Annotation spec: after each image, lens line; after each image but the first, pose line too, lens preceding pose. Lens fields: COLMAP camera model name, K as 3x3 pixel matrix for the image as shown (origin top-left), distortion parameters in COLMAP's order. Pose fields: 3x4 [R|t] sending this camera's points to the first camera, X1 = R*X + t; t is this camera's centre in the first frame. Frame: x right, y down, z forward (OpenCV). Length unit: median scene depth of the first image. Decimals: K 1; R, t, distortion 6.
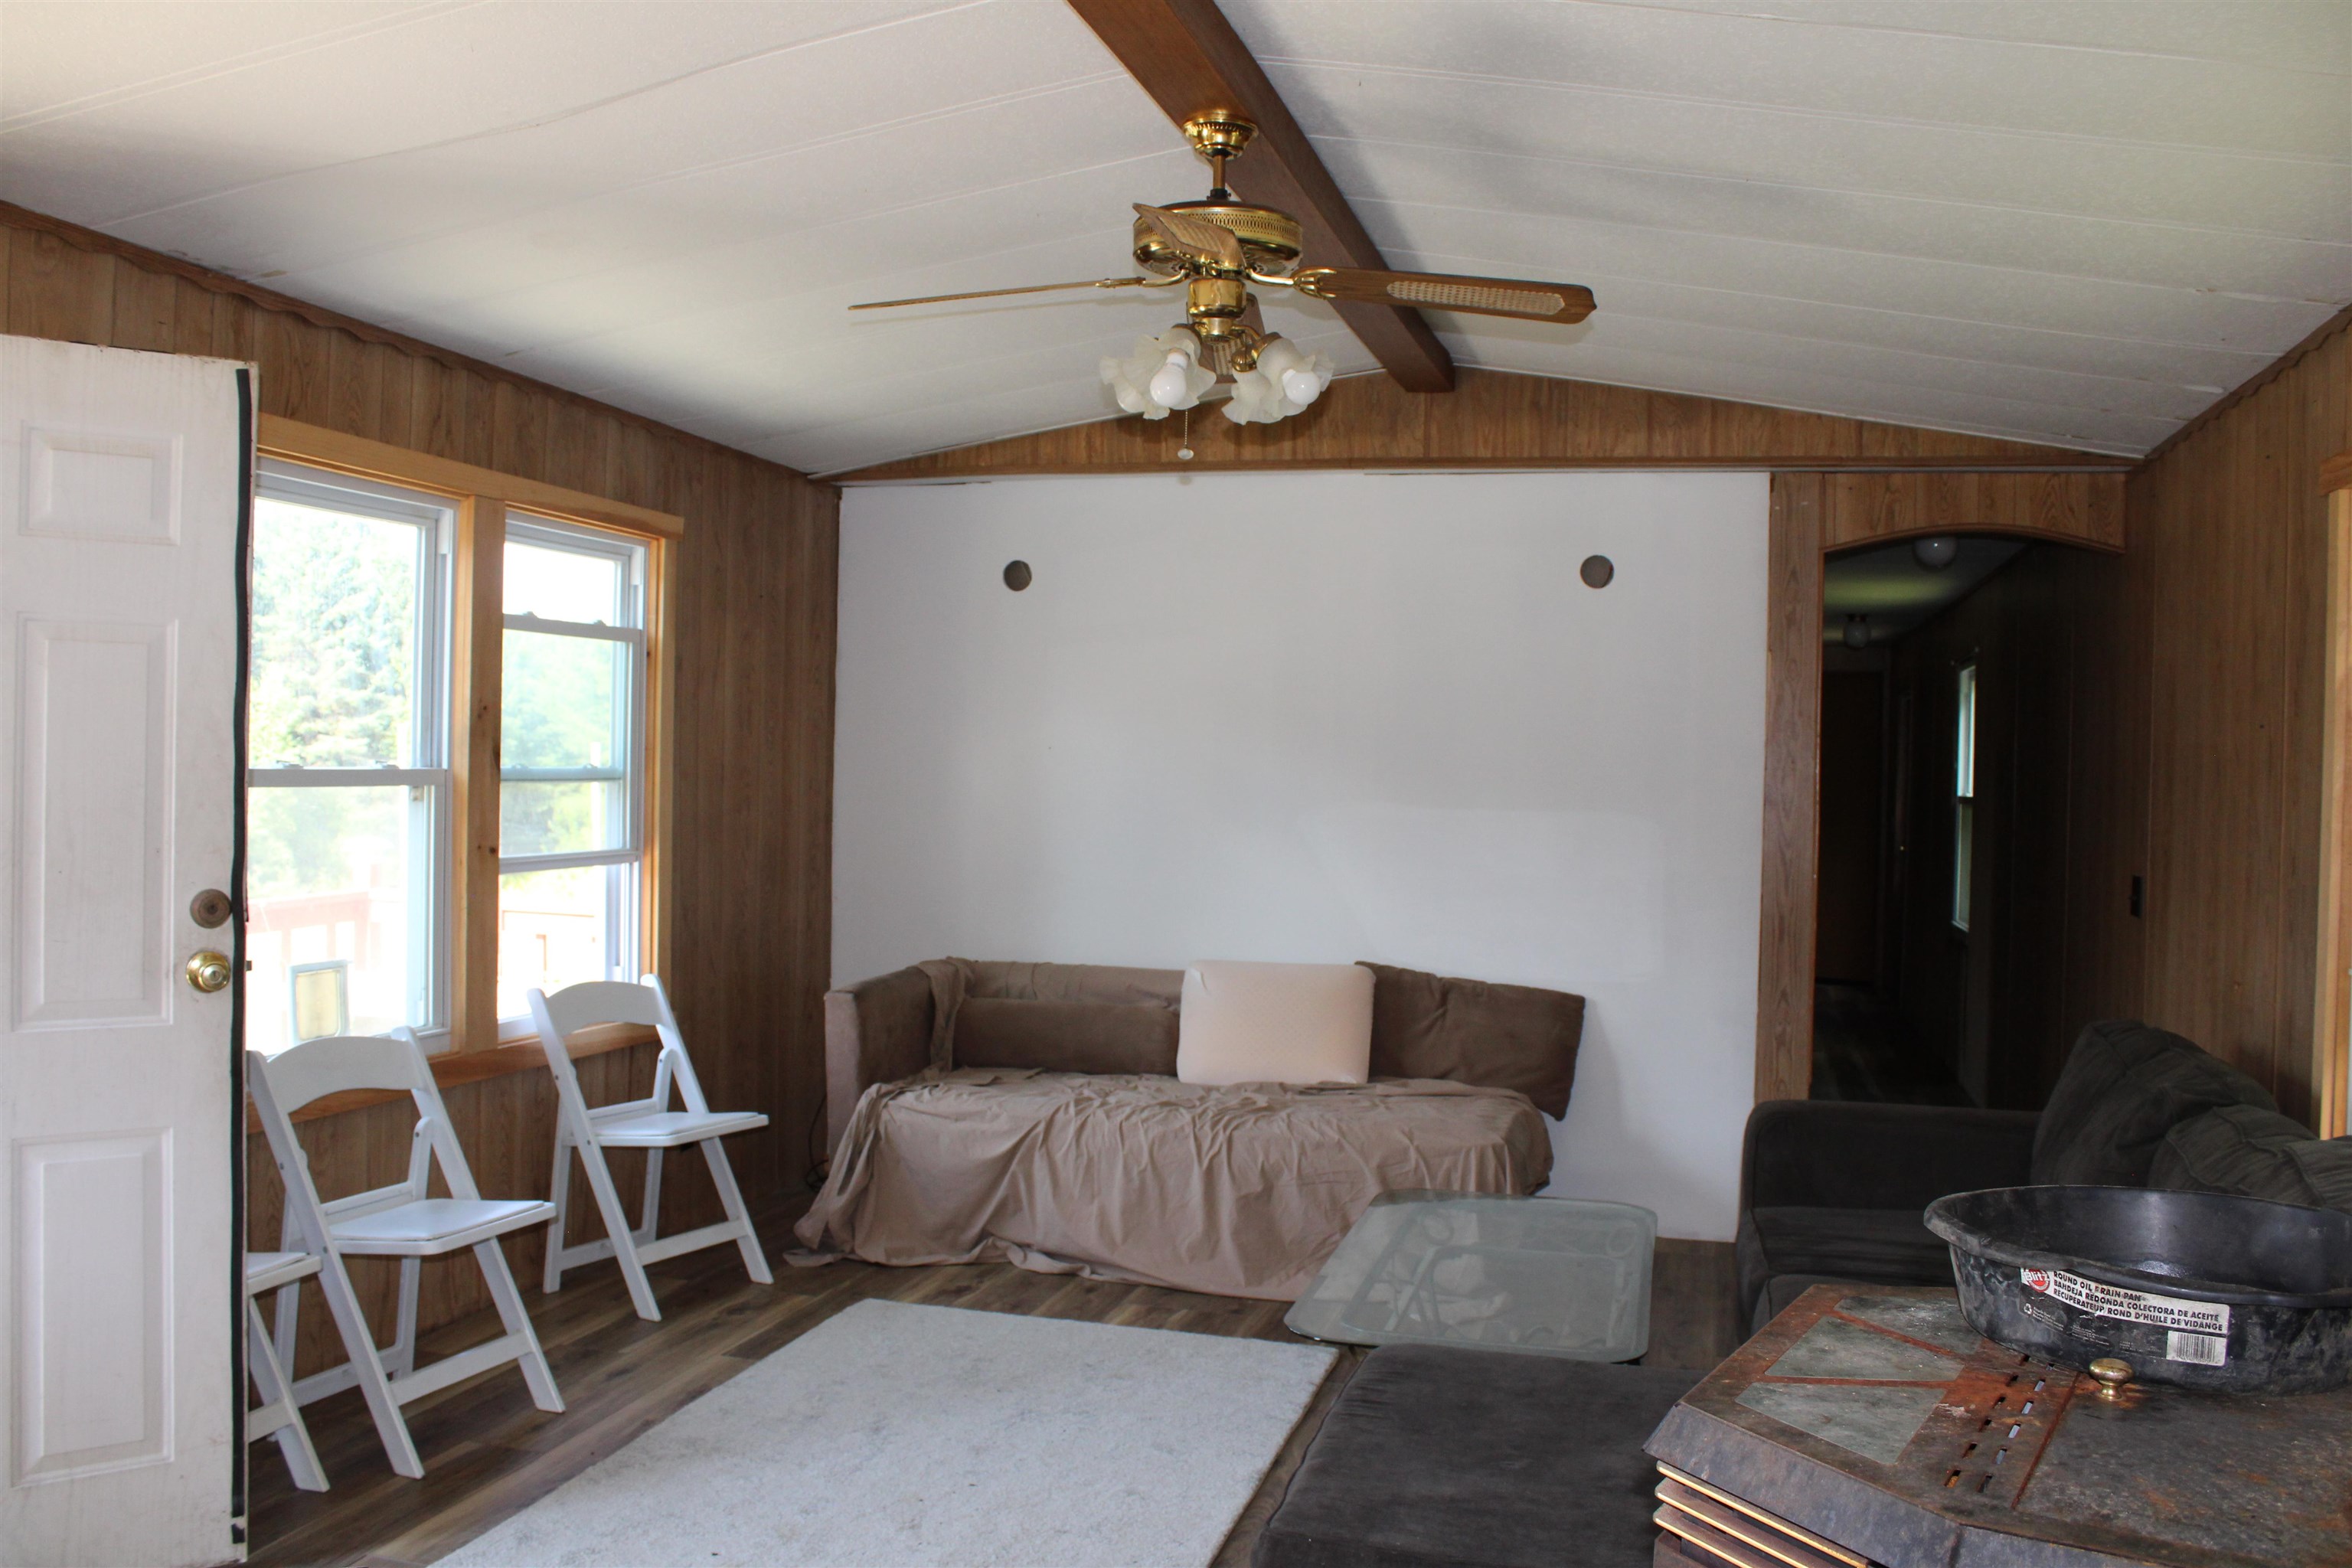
lens RADIAL K [[1963.8, 0, 1168.1], [0, 1963.8, 785.2], [0, 0, 1]] dist [-0.159247, 0.142544]
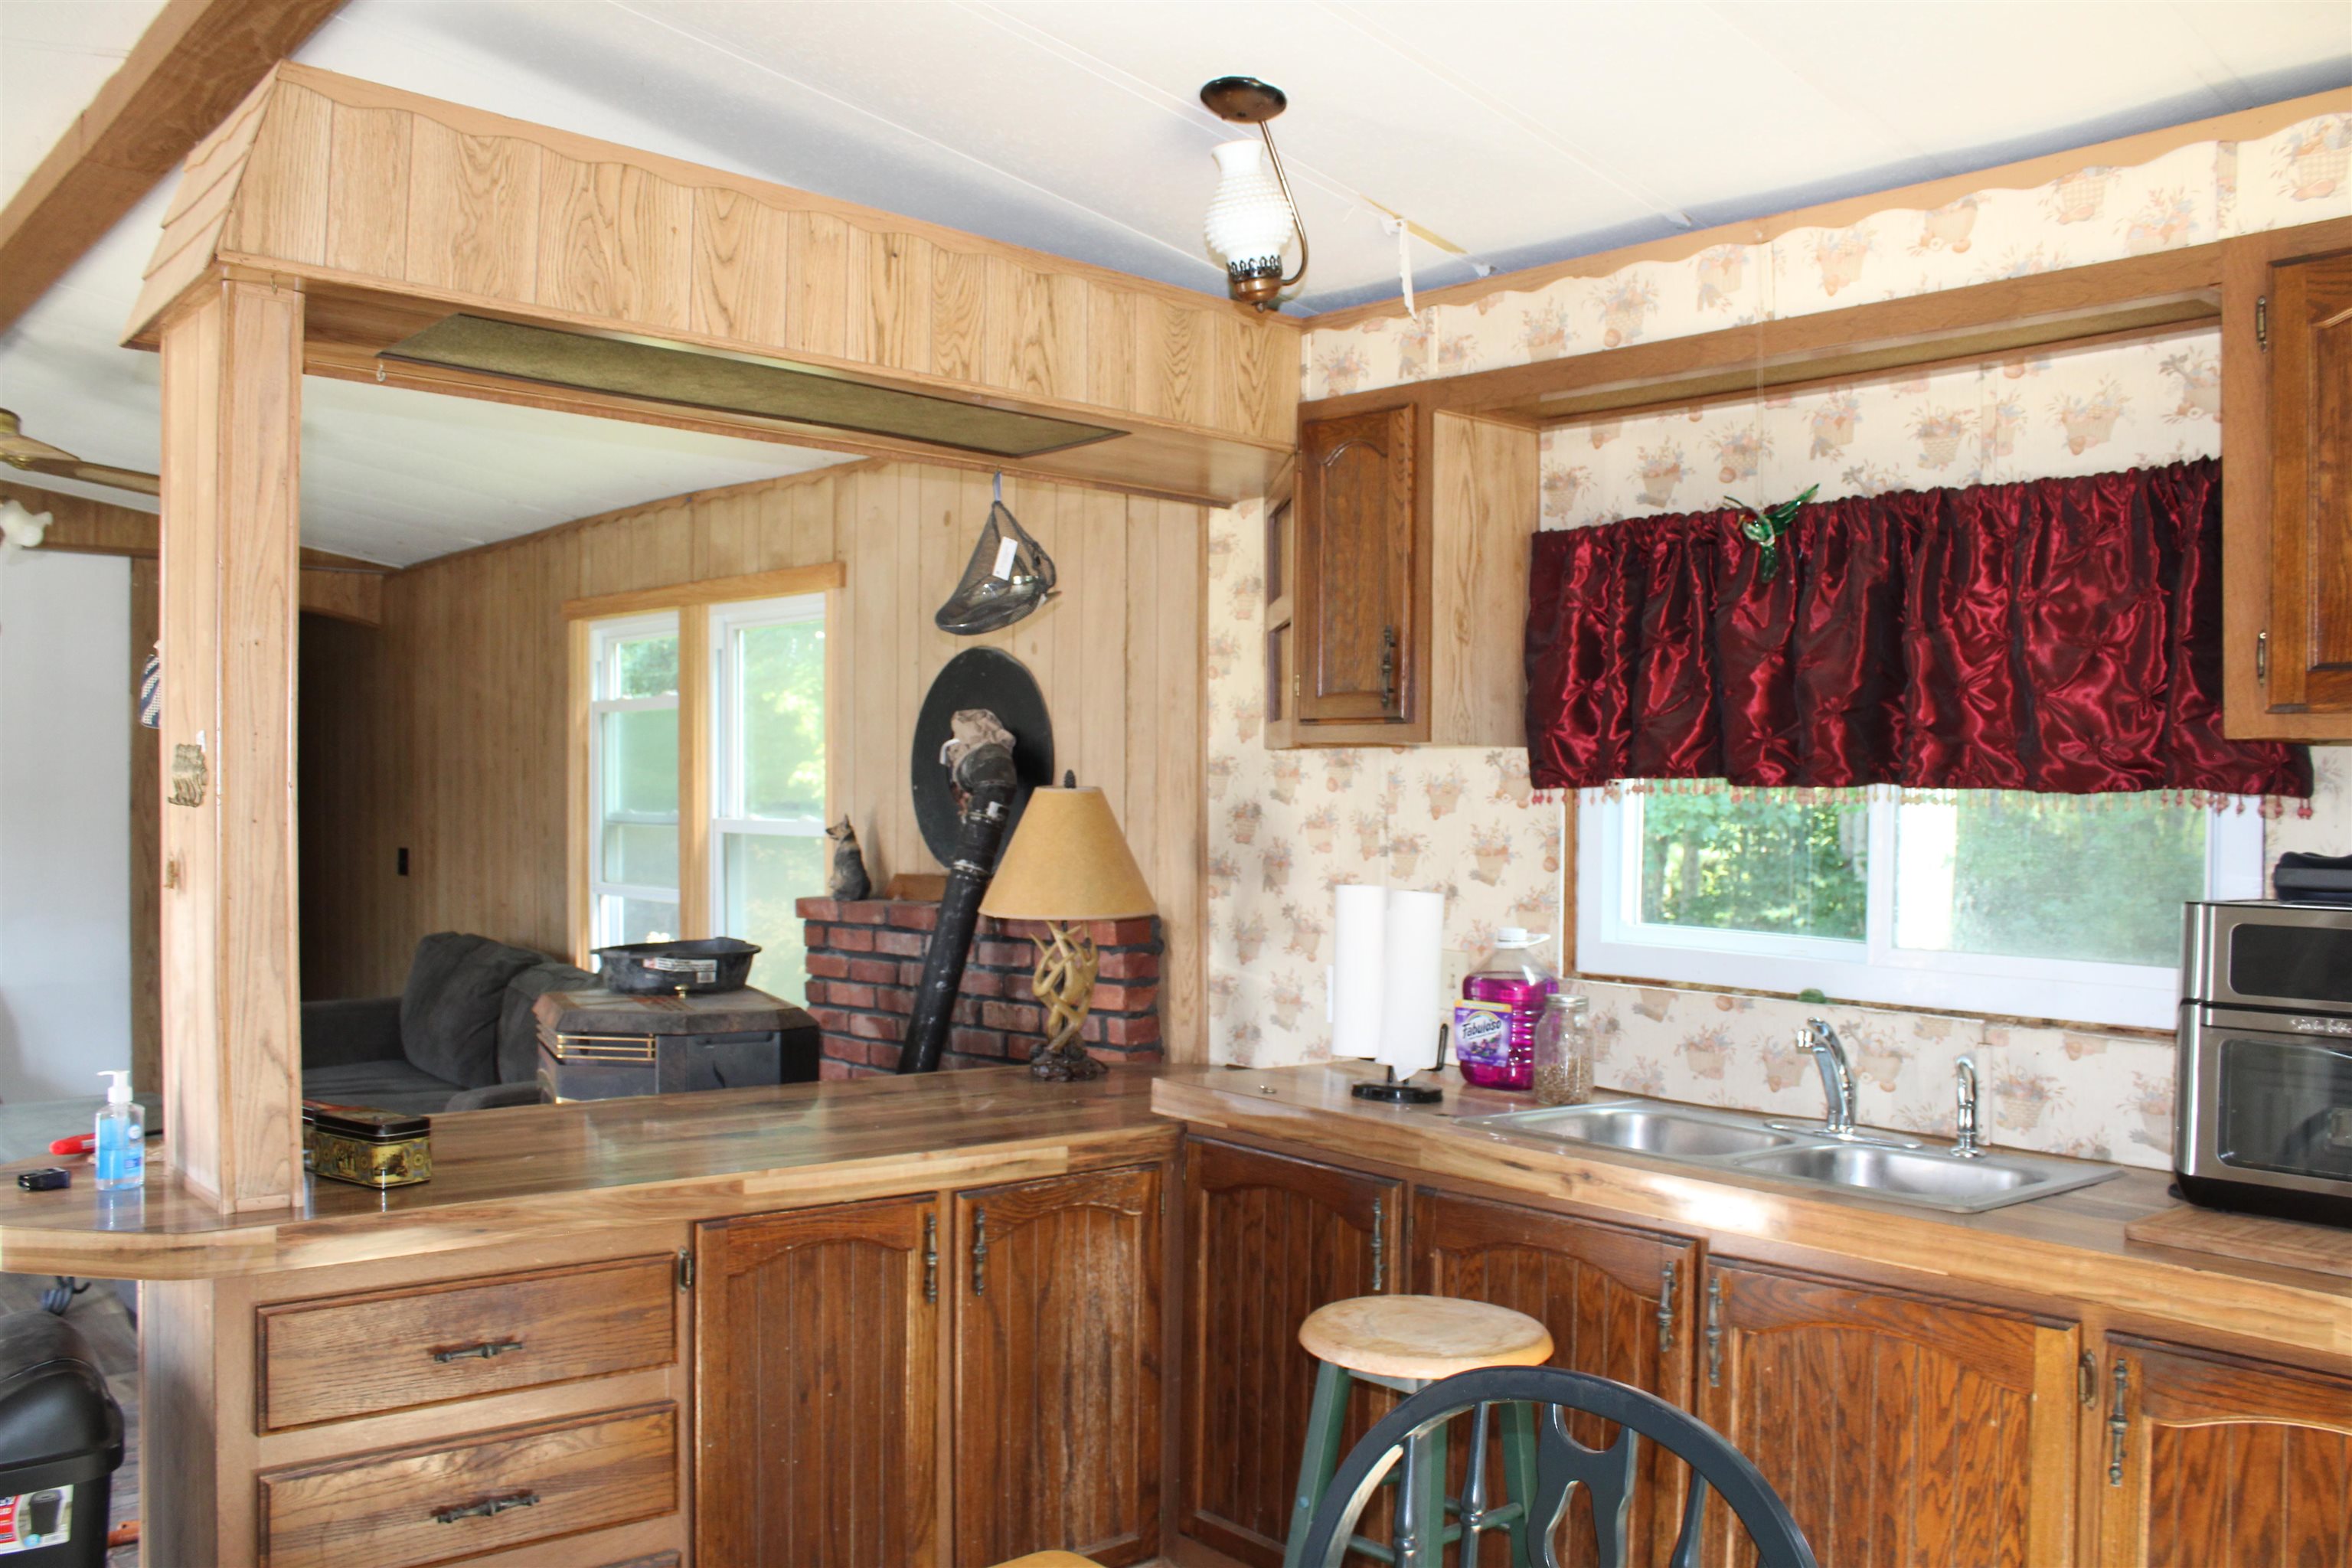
lens RADIAL K [[1963.8, 0, 1243.1], [0, 1963.8, 784.3], [0, 0, 1]] dist [-0.159247, 0.142544]
pose [[0.519424, -0.022989, 0.854207, -0.548219], [0.024924, 0.999620, 0.011746, -0.003798], [-0.854153, 0.015189, 0.519800, -0.440077]]
